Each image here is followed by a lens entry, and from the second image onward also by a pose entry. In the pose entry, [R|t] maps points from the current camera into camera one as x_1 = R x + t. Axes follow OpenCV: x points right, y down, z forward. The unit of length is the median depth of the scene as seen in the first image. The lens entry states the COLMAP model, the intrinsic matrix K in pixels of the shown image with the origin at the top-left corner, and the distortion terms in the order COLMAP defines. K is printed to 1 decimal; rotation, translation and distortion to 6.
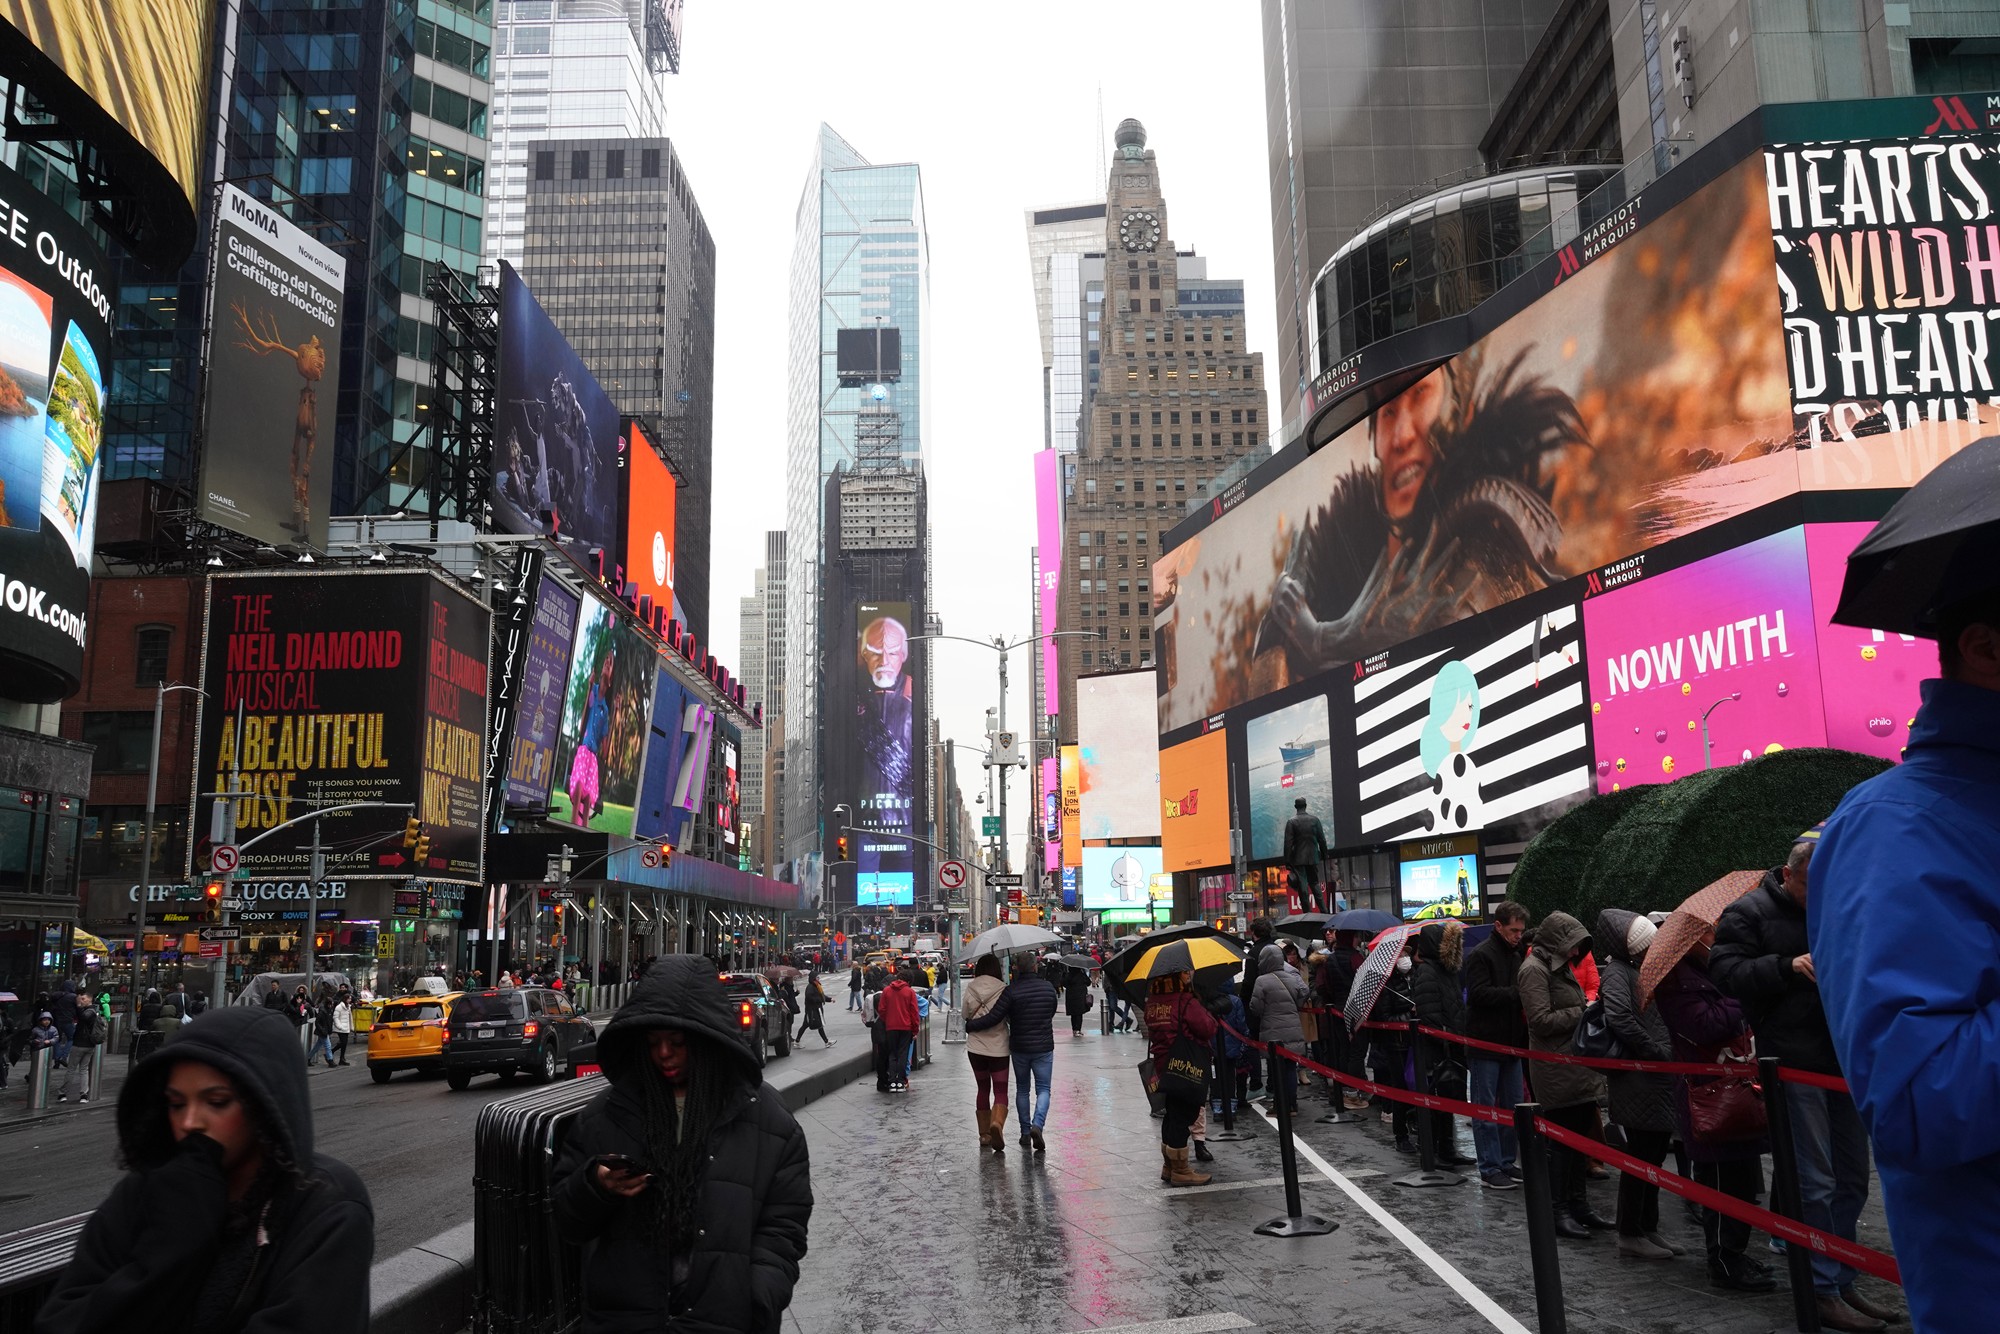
lens RADIAL K [[1568.8, 0, 995.6], [0, 1568.8, 664.1], [0, 0, 1]] dist [-0.016663, 0.004294]
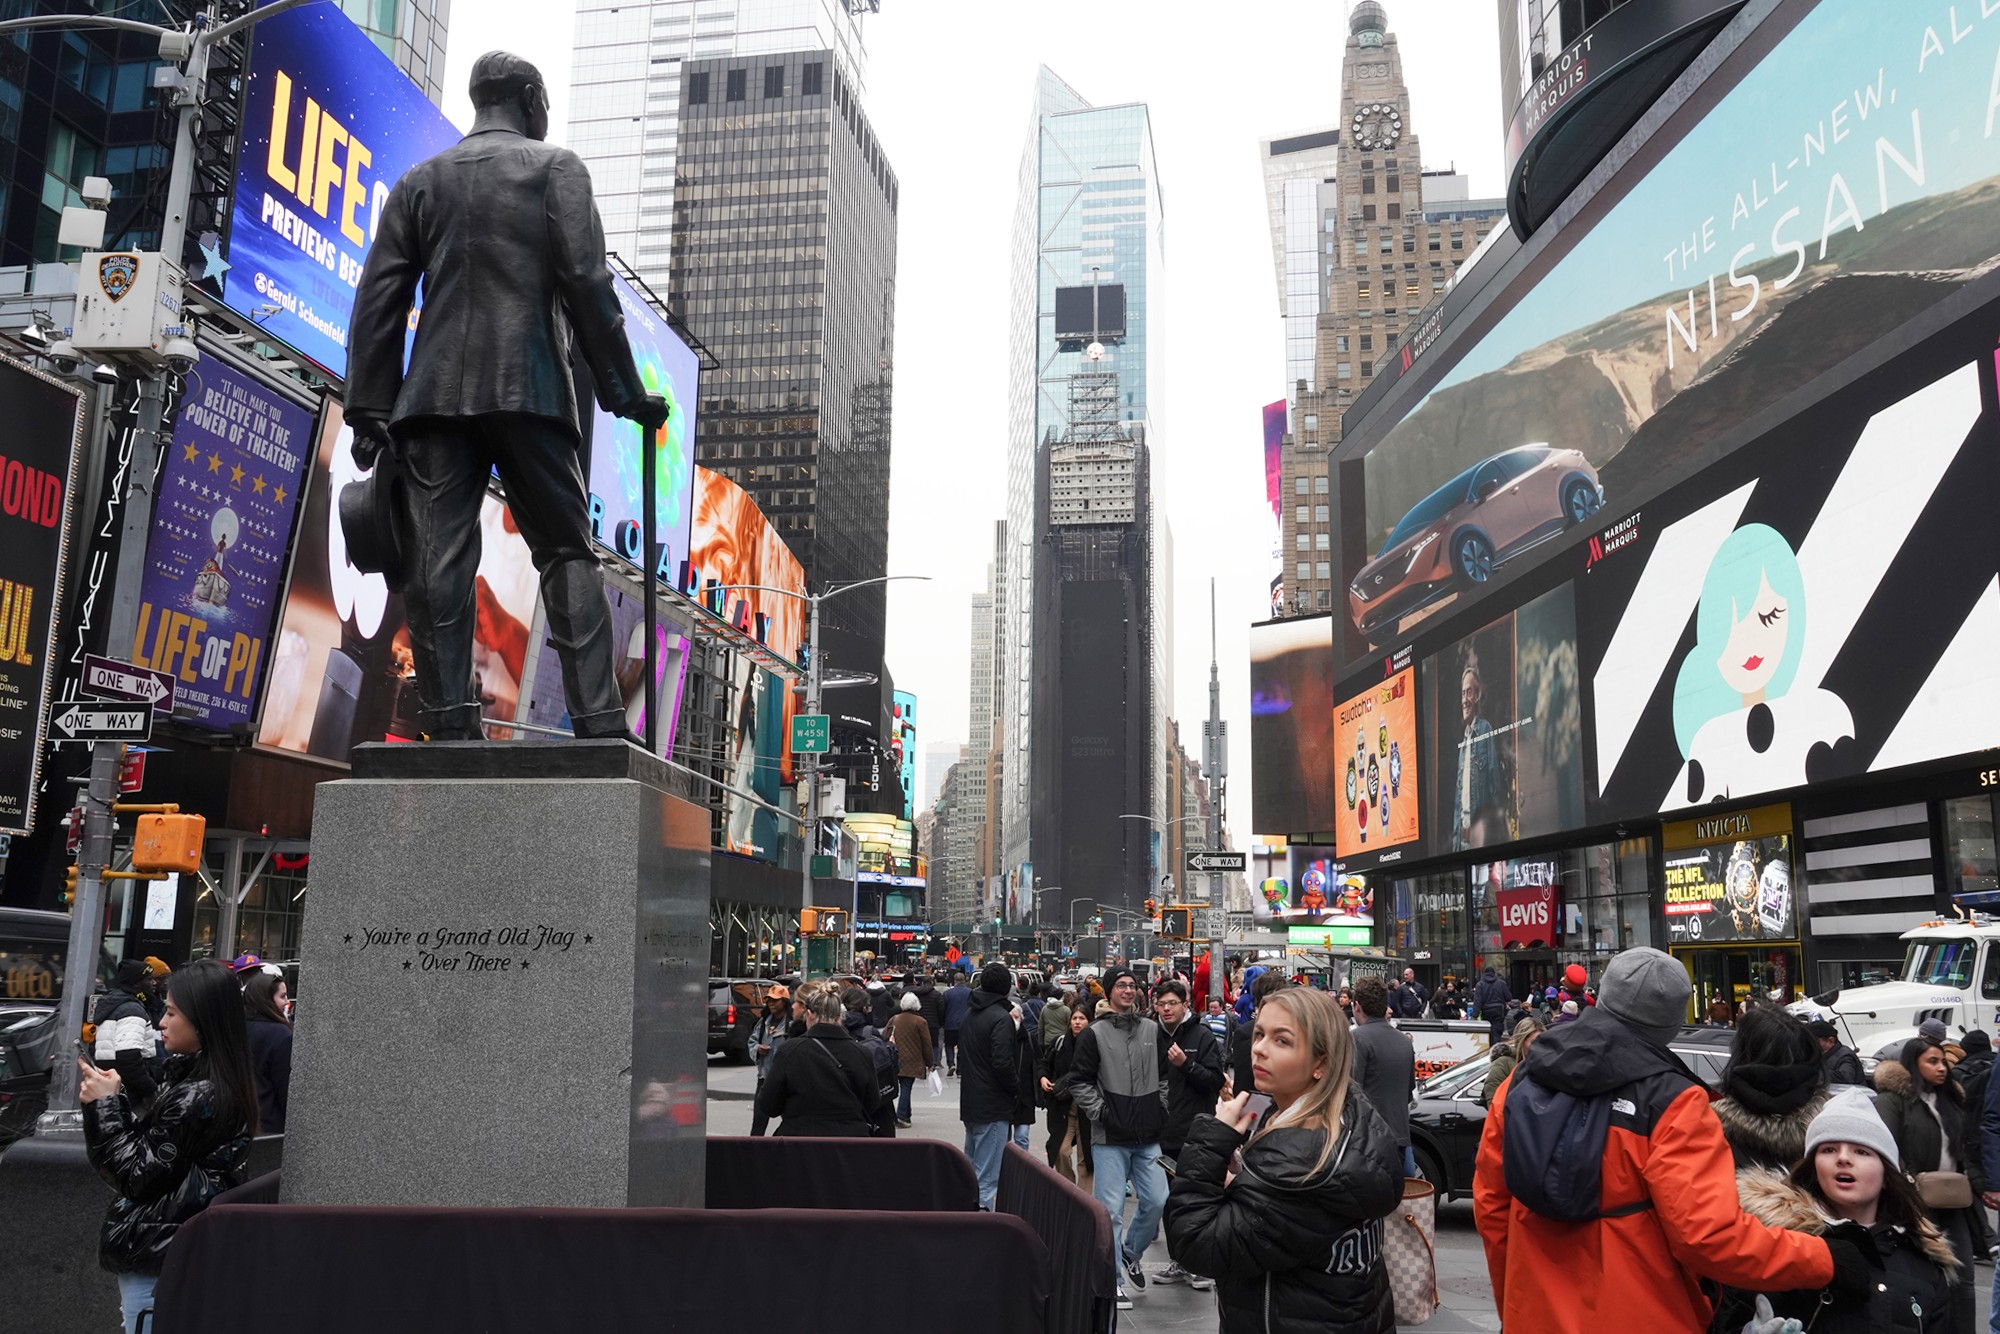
lens RADIAL K [[1625.5, 0, 1000.0], [0, 1625.5, 667.0], [0, 0, 1]] dist [-0.020596, 0.007521]
pose [[0.986318, -0.000218, -0.164854, 0.036691], [-0.000870, 0.999978, -0.006526, 0.020186], [0.164851, 0.006580, 0.986296, 0.111820]]
